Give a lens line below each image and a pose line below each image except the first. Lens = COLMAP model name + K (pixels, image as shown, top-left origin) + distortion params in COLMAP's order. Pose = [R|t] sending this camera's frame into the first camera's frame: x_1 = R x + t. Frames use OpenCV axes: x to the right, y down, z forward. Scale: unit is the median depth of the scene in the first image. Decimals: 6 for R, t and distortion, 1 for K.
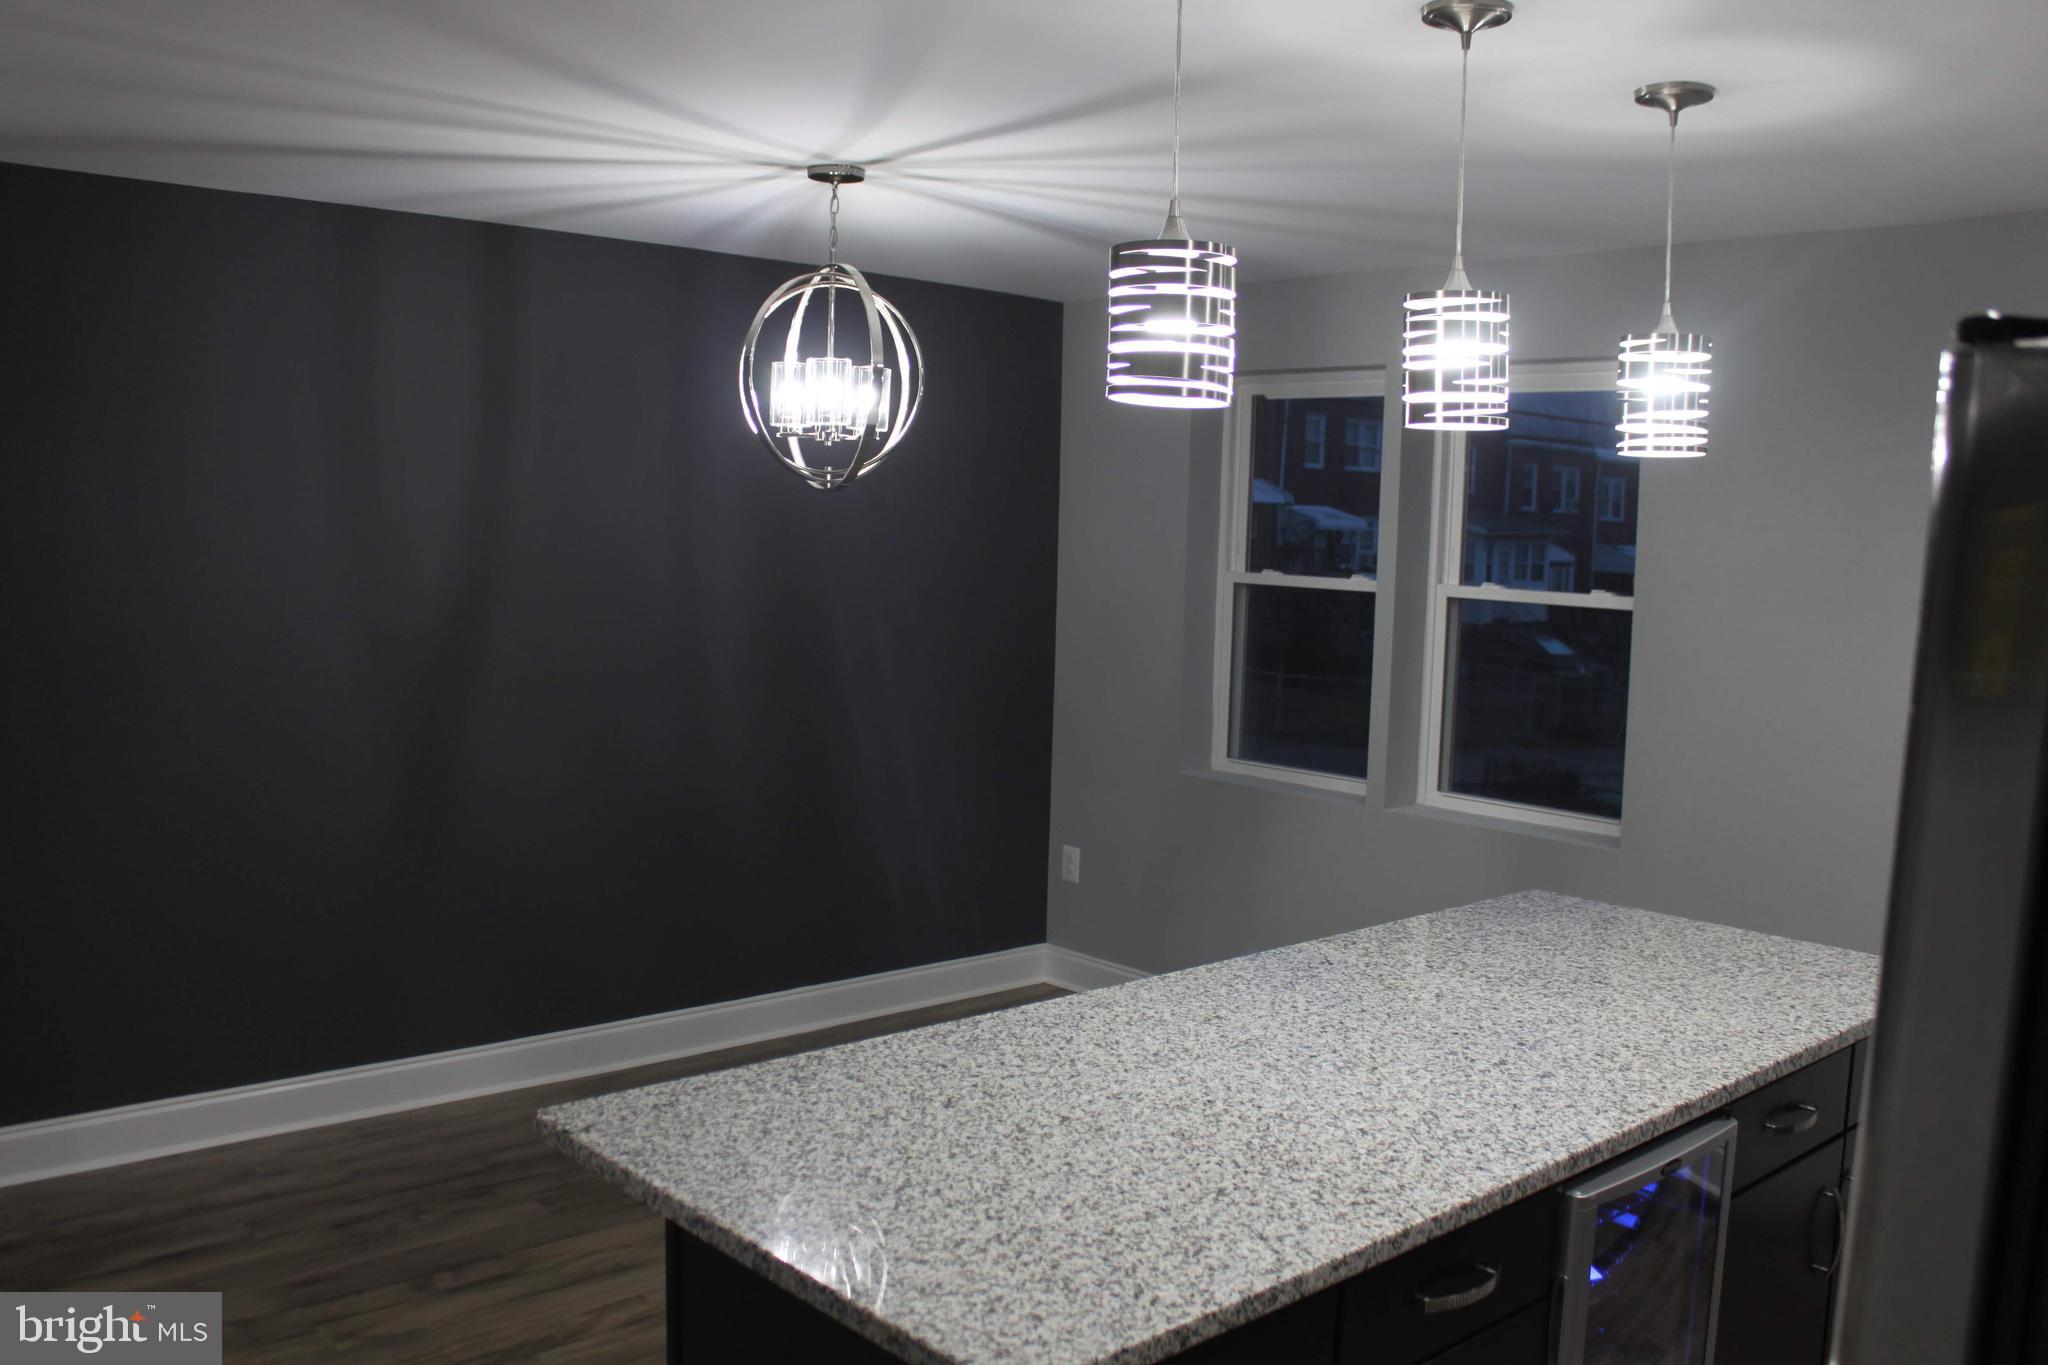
lens RADIAL K [[1763.0, 0, 1029.9], [0, 1763.0, 675.8], [0, 0, 1]] dist [-0.153038, 0.117001]
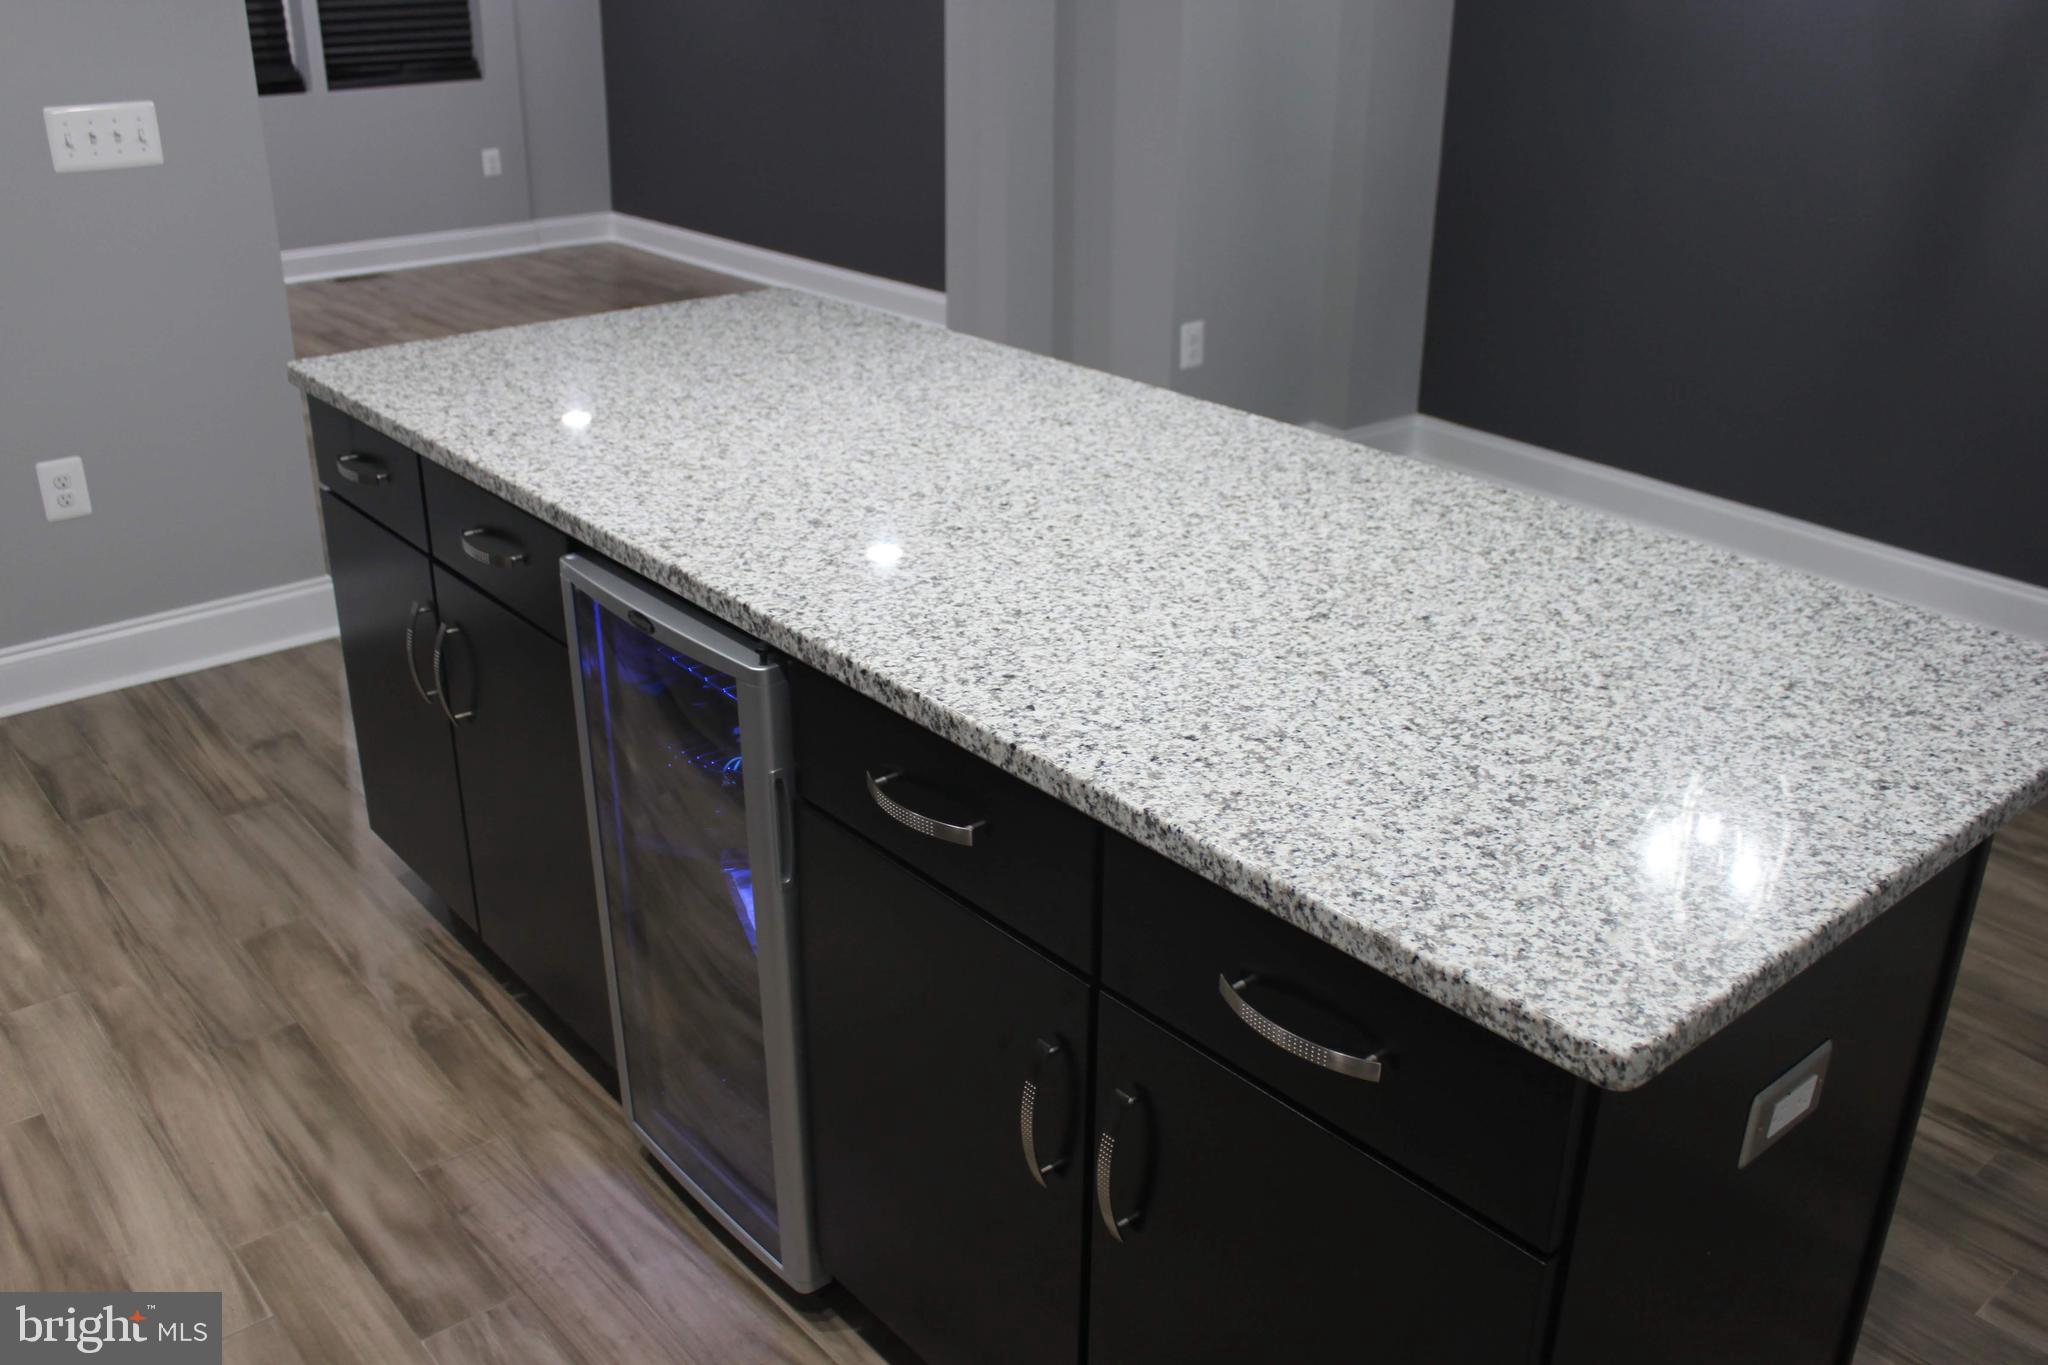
lens RADIAL K [[1809.1, 0, 1036.6], [0, 1809.1, 664.1], [0, 0, 1]] dist [-0.153732, 0.136828]
pose [[-0.037851, 0.356019, -0.933712, 1.015680], [-0.101532, 0.928176, 0.358024, -0.009501], [0.994112, 0.108353, 0.001015, 1.044781]]
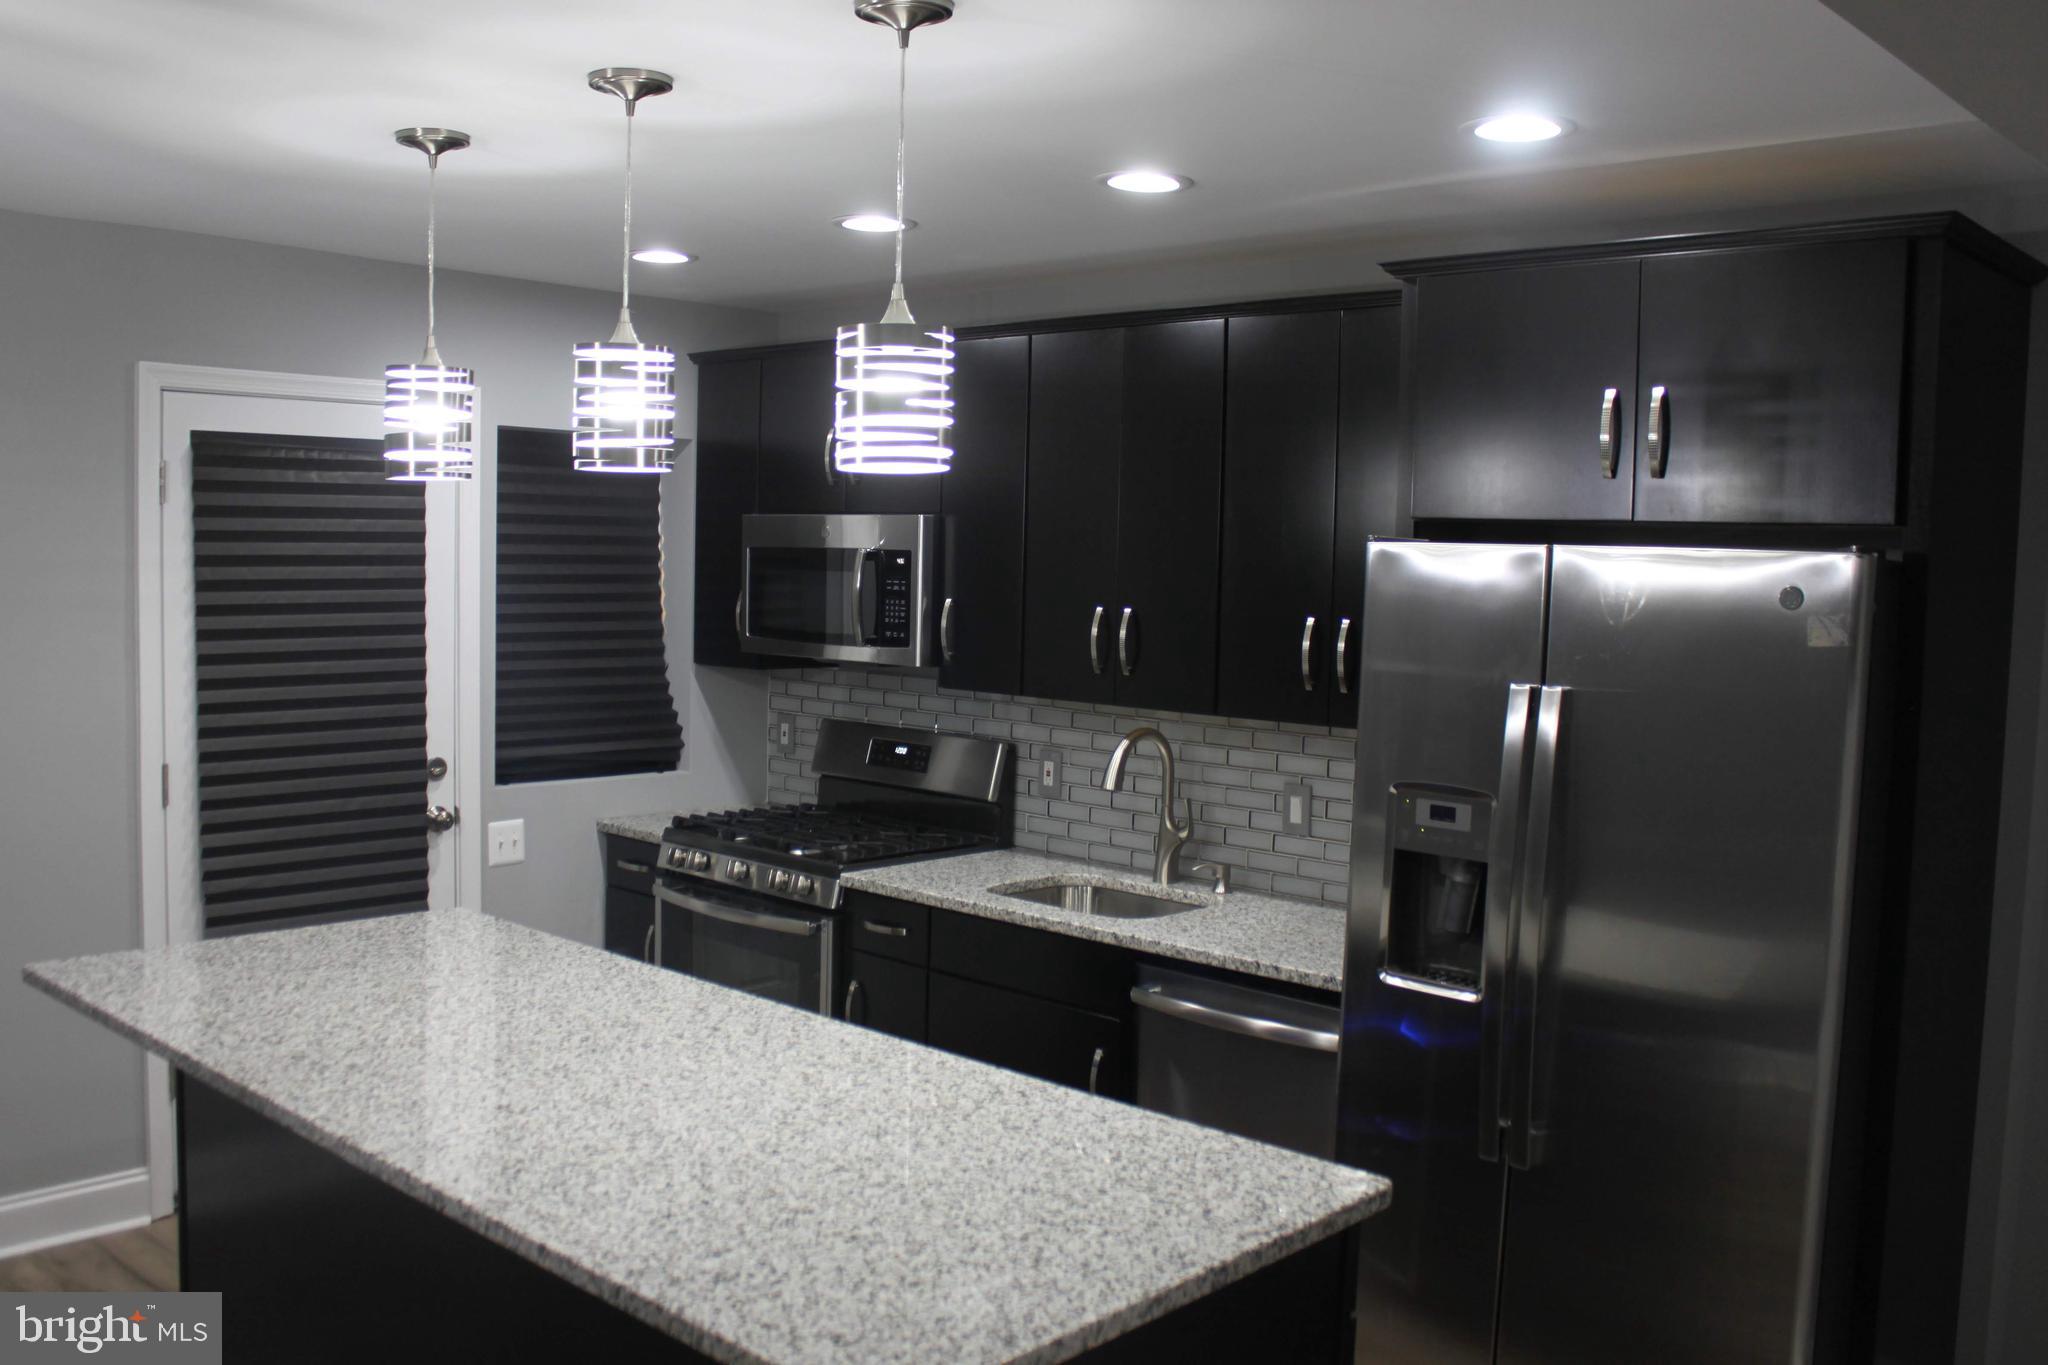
lens RADIAL K [[1809.1, 0, 1034.7], [0, 1809.1, 684.9], [0, 0, 1]] dist [-0.153732, 0.136828]
pose [[-0.090176, -0.106217, 0.990246, -0.850861], [0.058309, 0.992028, 0.111718, -0.116427], [-0.994217, 0.067815, -0.083264, 0.823071]]
